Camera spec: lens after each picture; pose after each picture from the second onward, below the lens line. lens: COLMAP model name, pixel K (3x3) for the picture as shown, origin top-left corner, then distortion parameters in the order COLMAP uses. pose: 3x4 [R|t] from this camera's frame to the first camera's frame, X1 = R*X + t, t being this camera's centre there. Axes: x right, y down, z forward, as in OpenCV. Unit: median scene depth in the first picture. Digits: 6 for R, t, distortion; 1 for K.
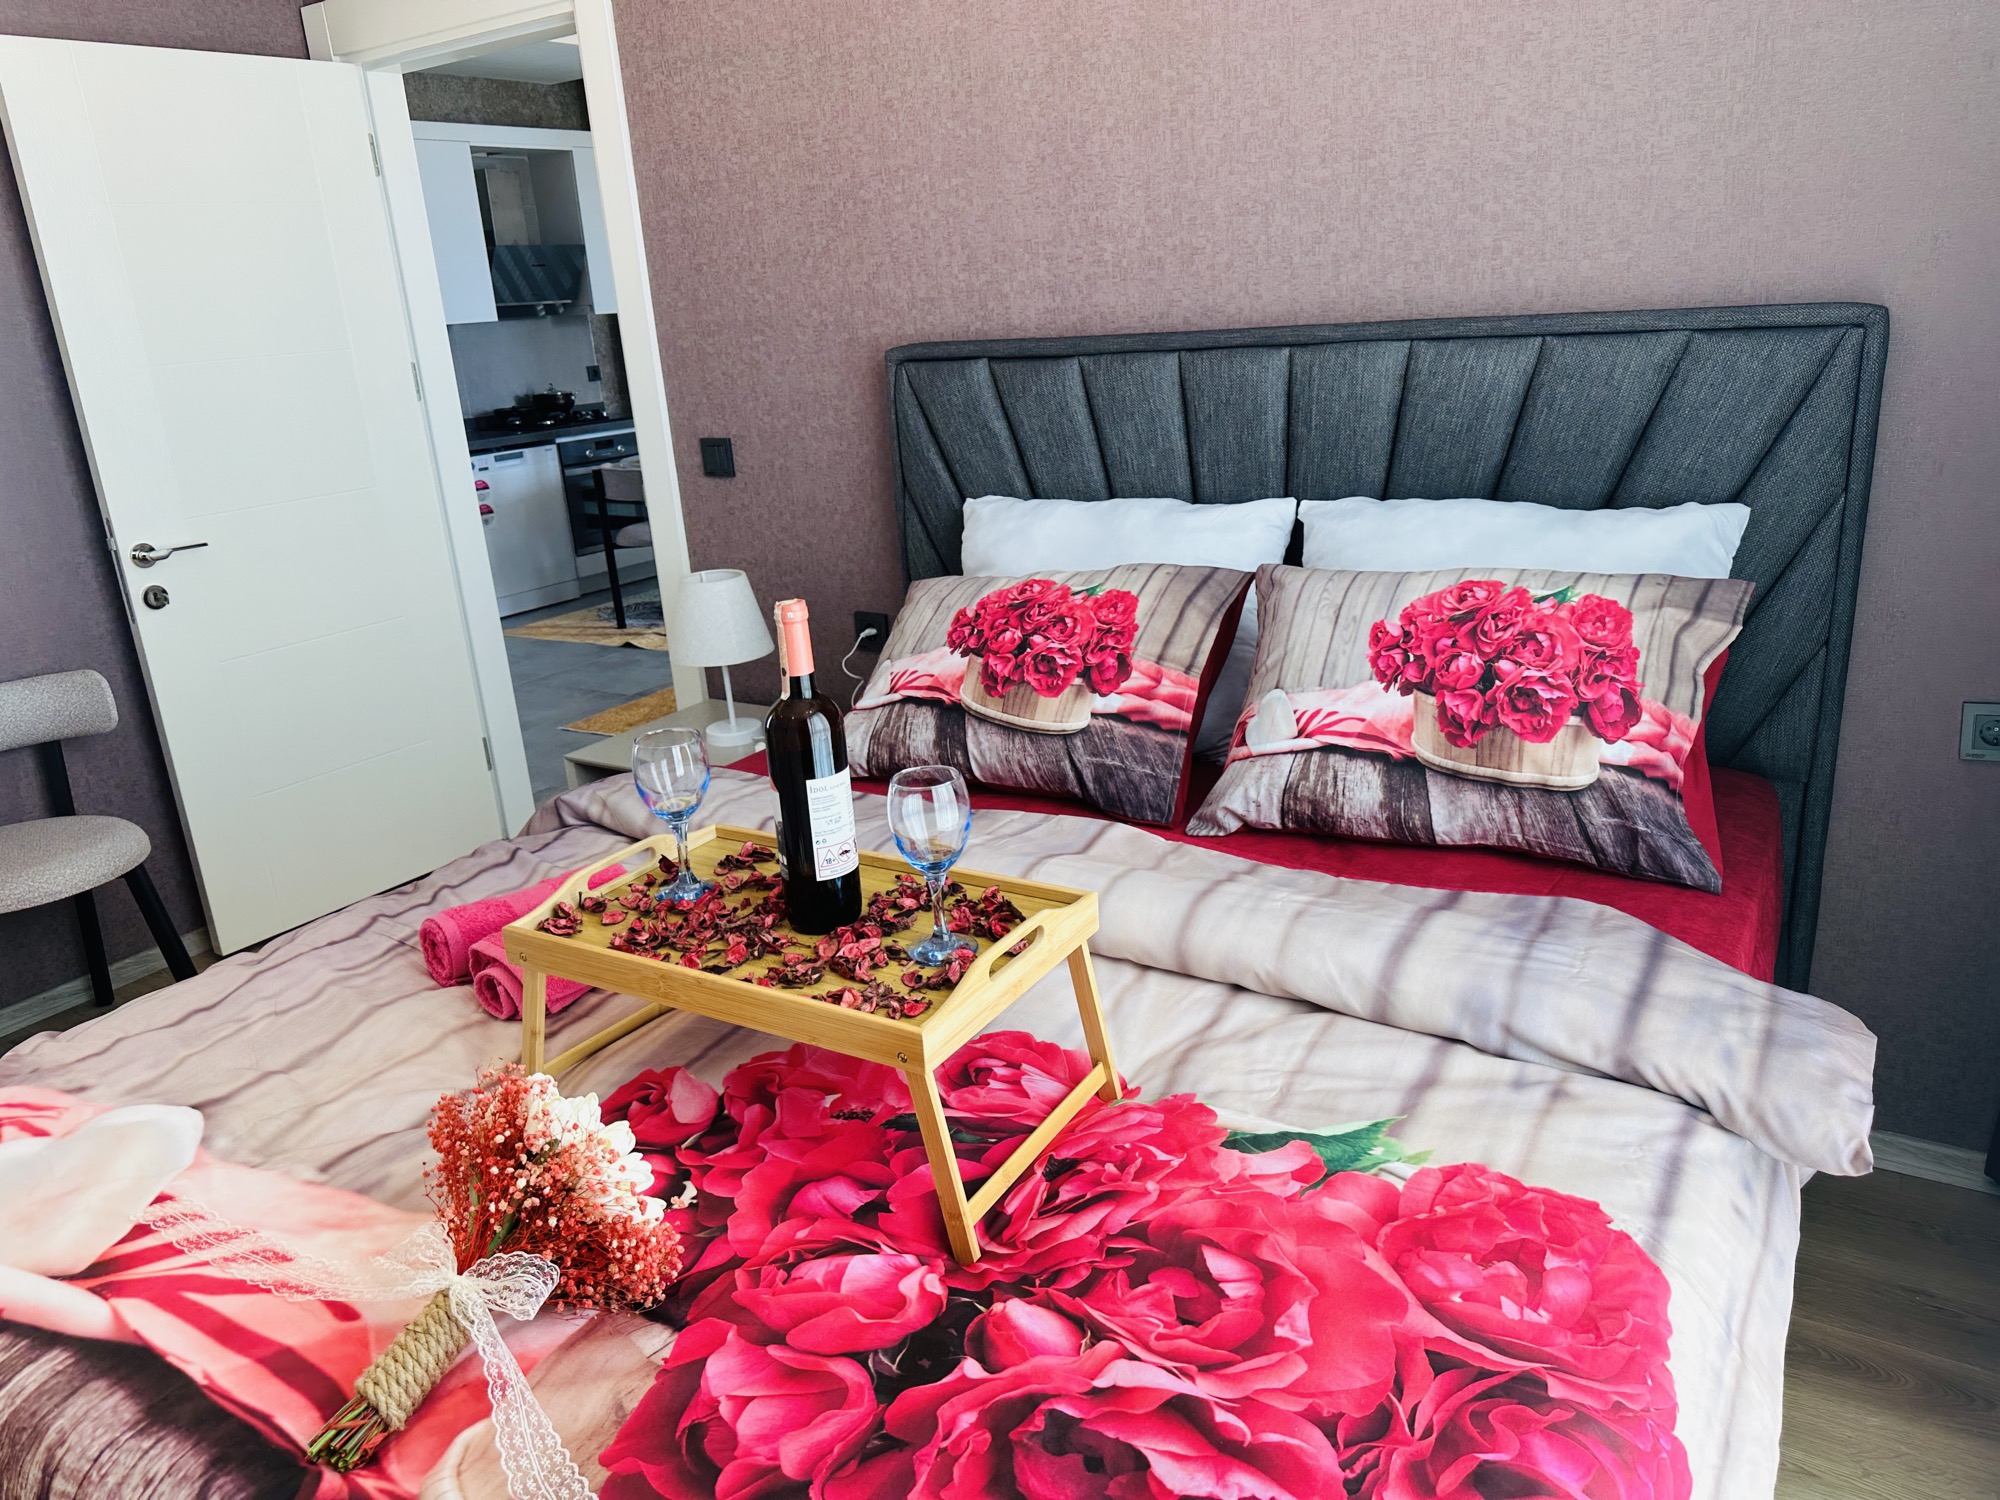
lens RADIAL K [[1413.5, 0, 991.1], [0, 1413.5, 744.5], [0, 0, 1]] dist [0.043462, -0.053939]
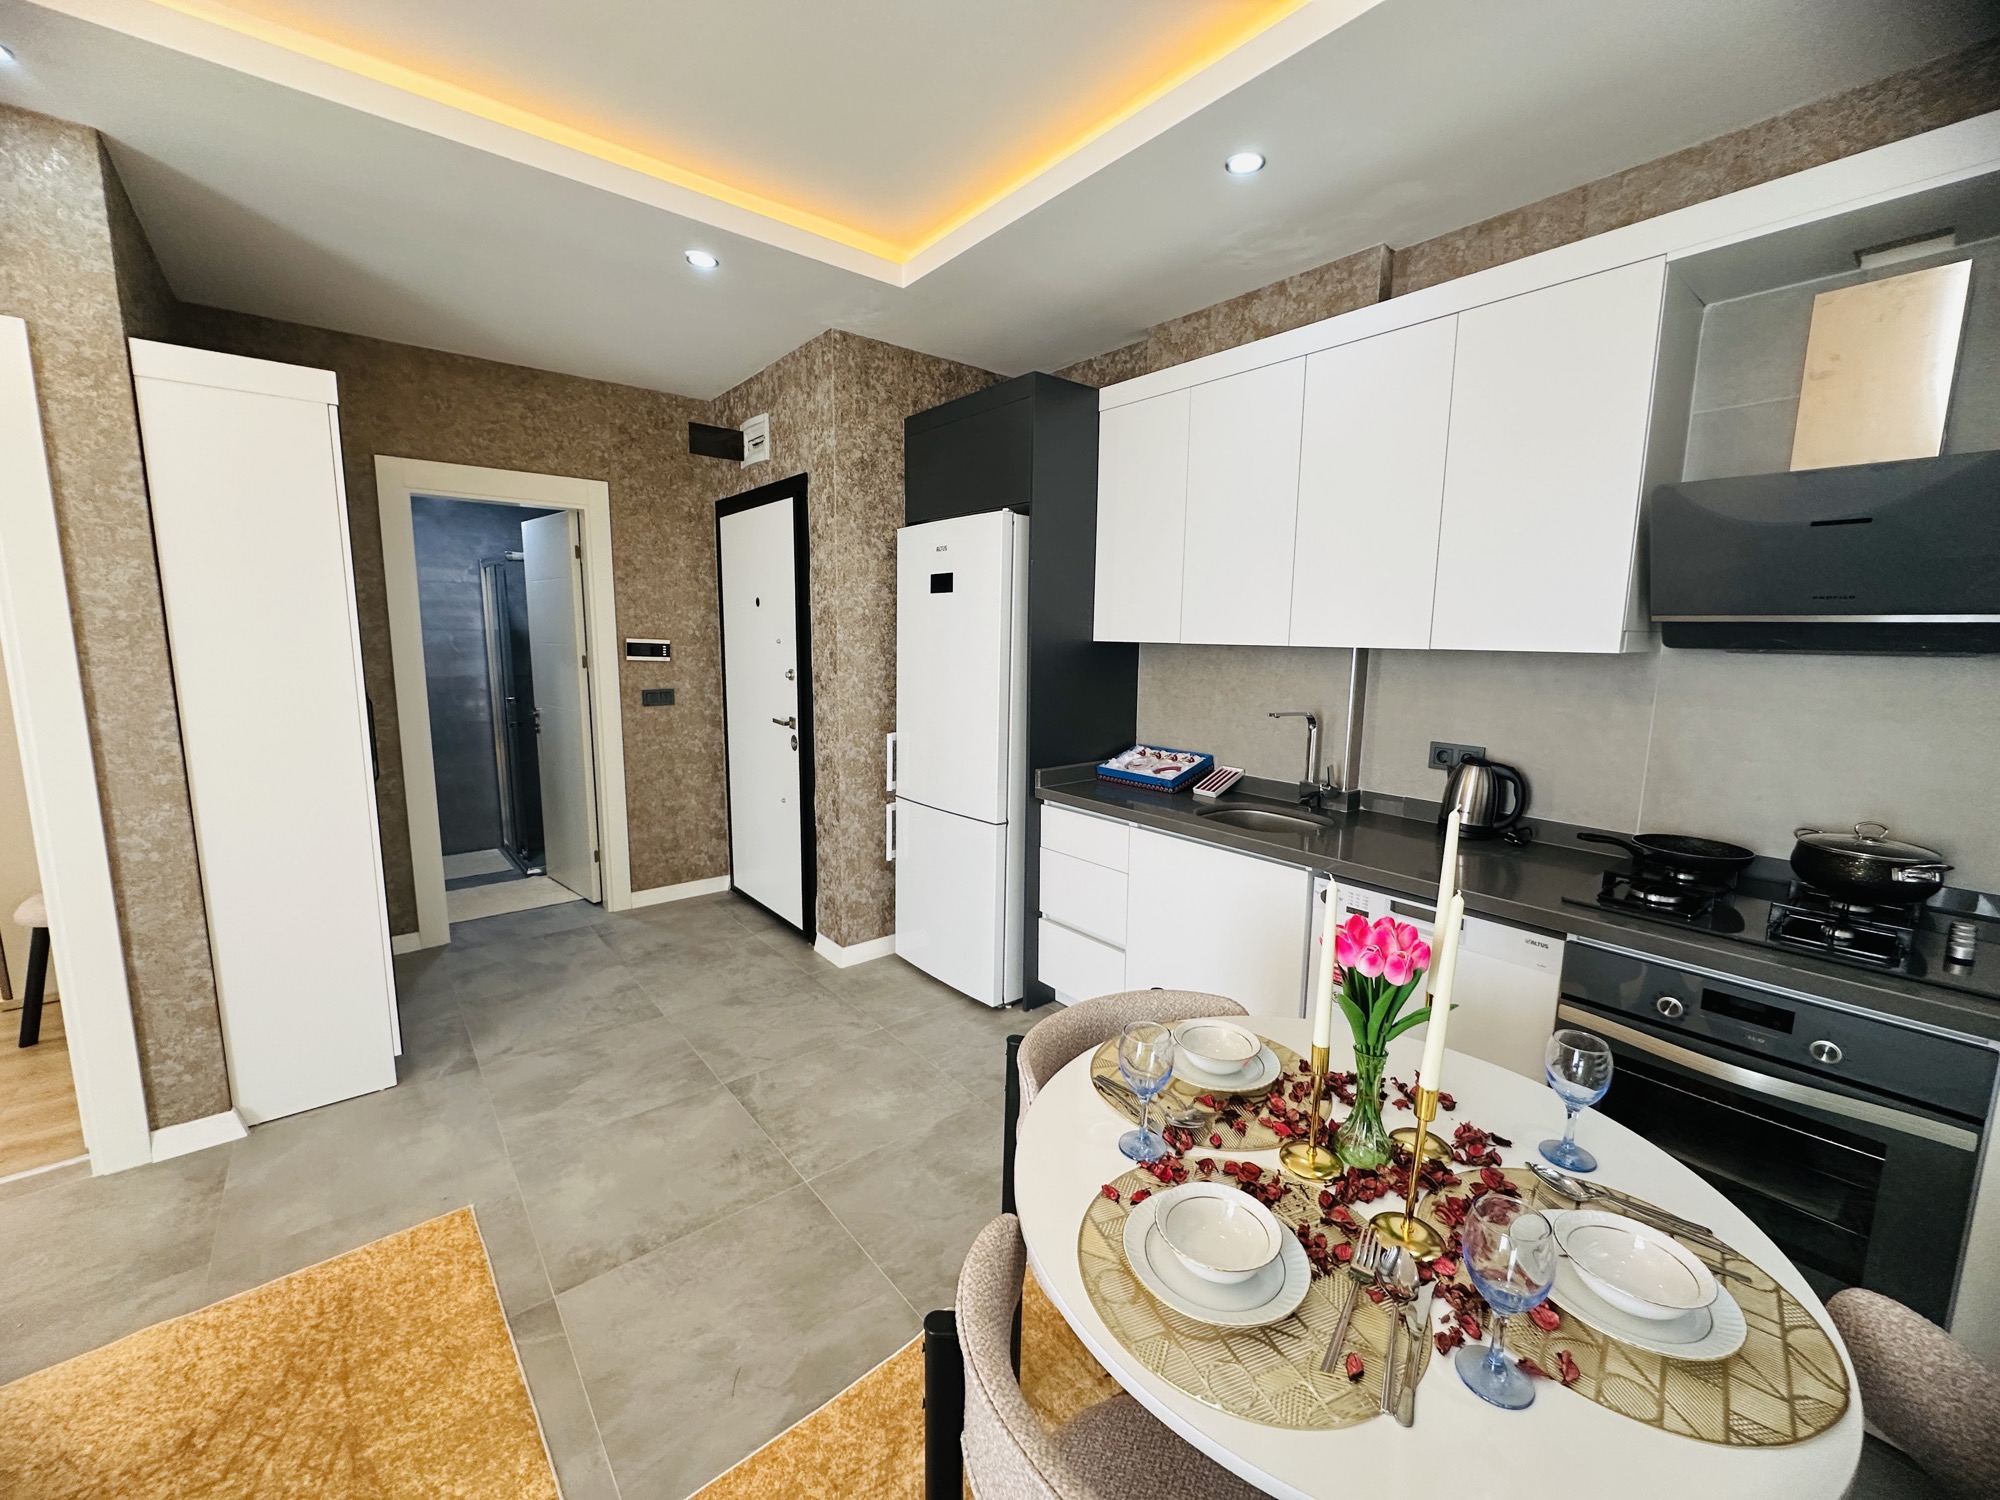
lens RADIAL K [[800.1, 0, 1000.6], [0, 800.1, 747.1], [0, 0, 1]] dist [-0.003696, 0.000893]
pose [[-0.308701, 0.197940, -0.930335, -0.170232], [-0.280333, 0.915727, 0.287851, -1.055173], [0.908910, 0.349664, -0.227196, 3.261349]]
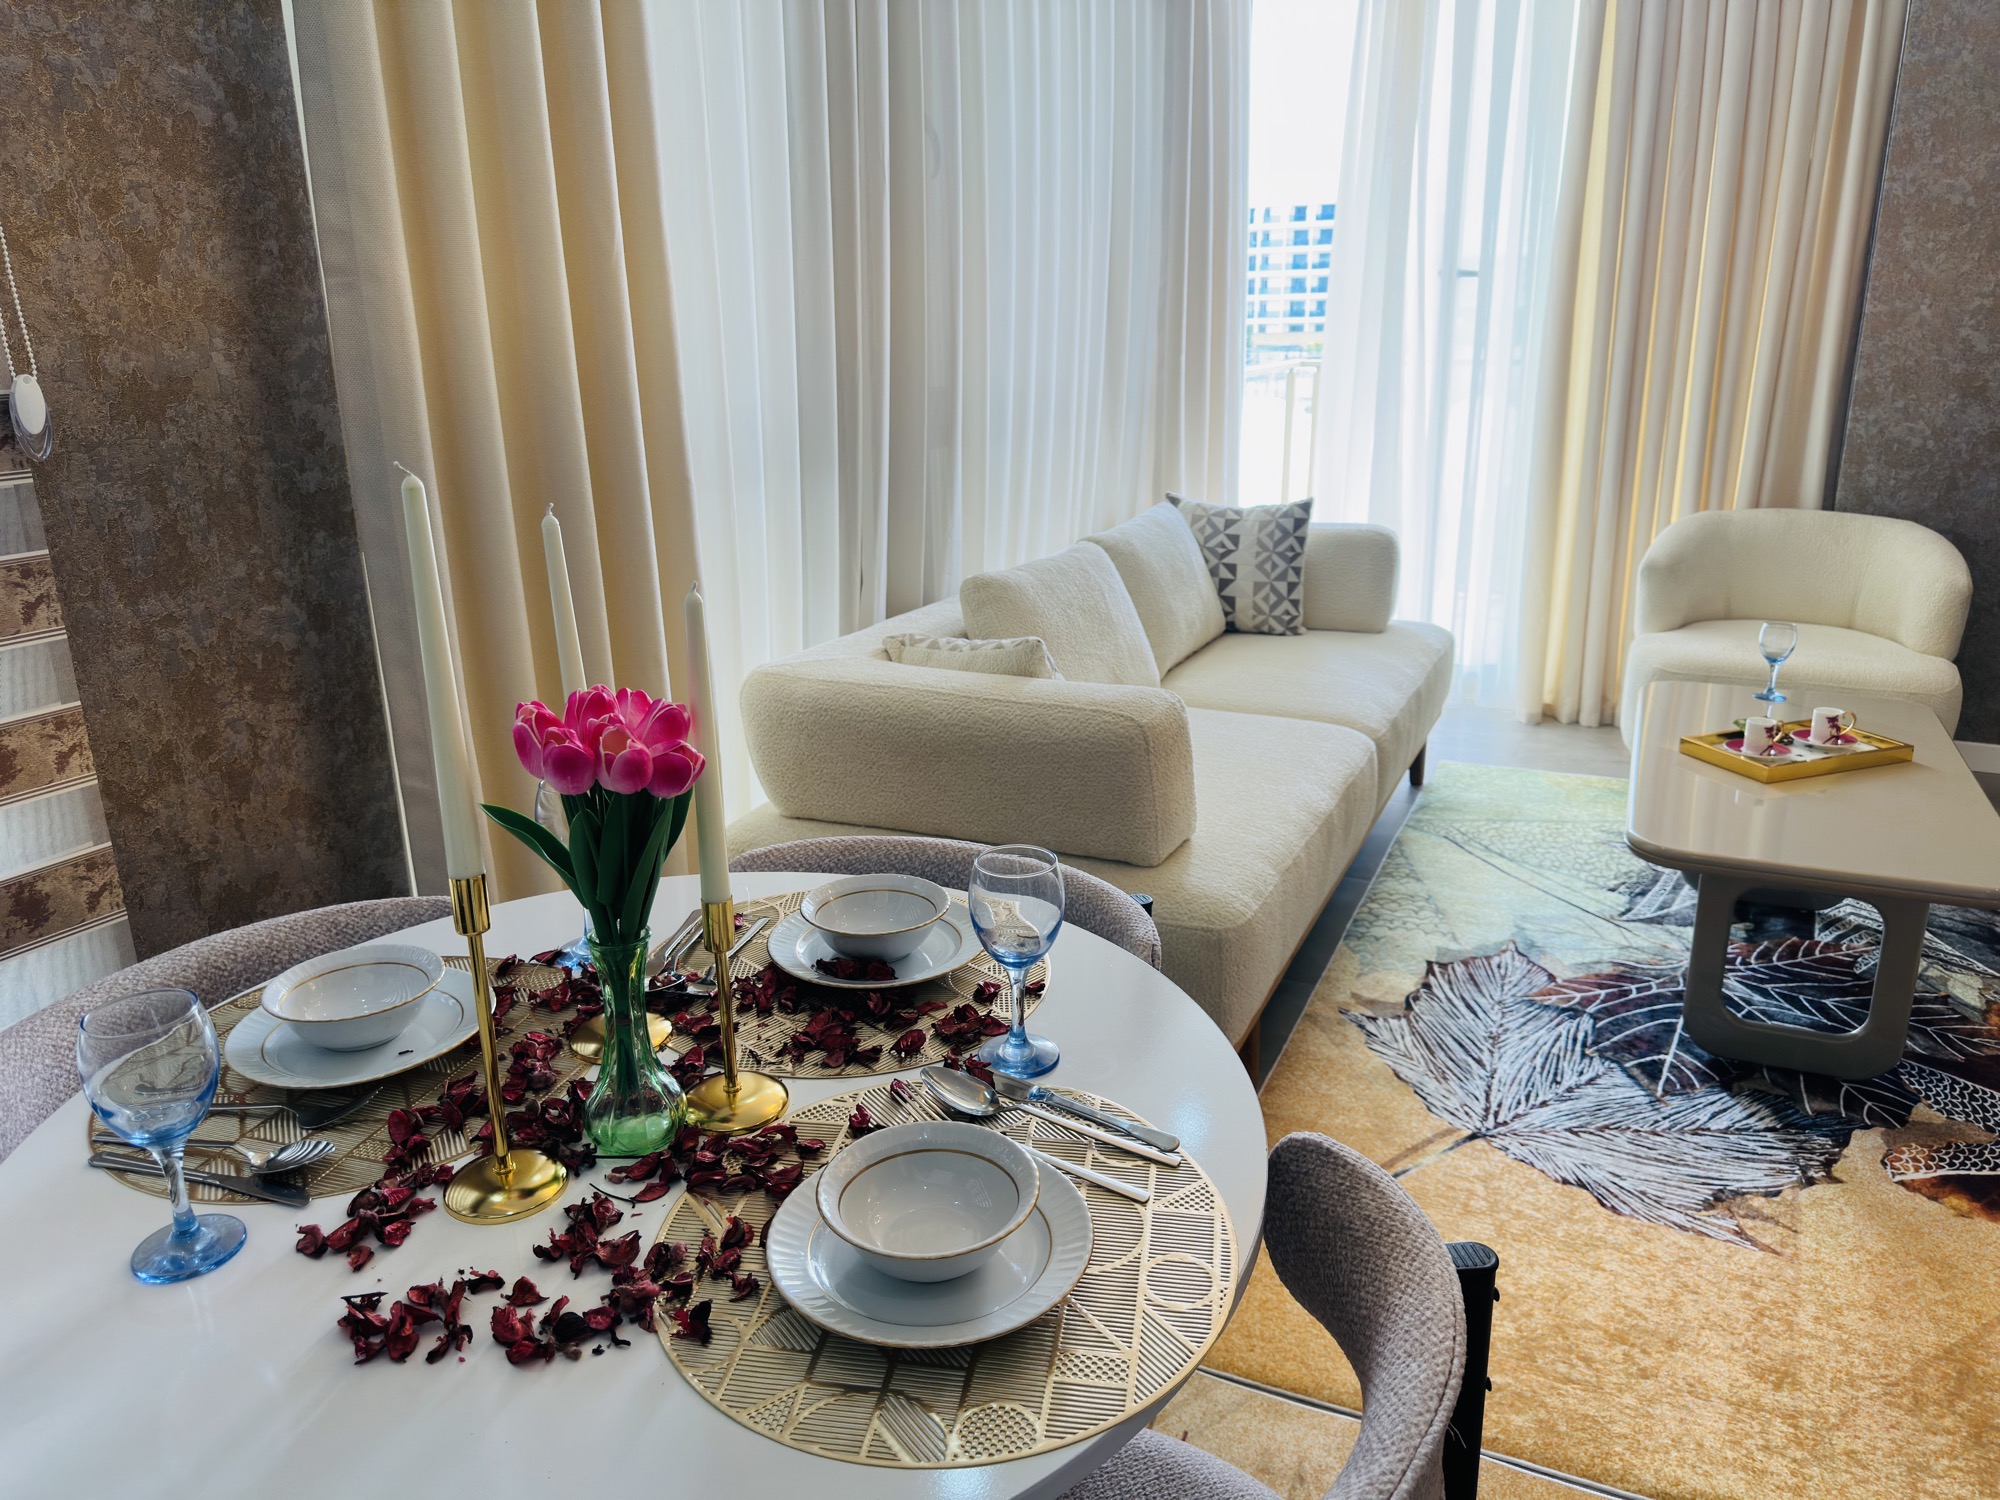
lens RADIAL K [[1413.5, 0, 988.4], [0, 1413.5, 744.8], [0, 0, 1]] dist [0.043462, -0.053939]
pose [[-0.100810, -0.224460, 0.969255, -1.171250], [0.326460, 0.912814, 0.245344, -0.925972], [-0.939820, 0.341156, -0.018744, 3.300895]]
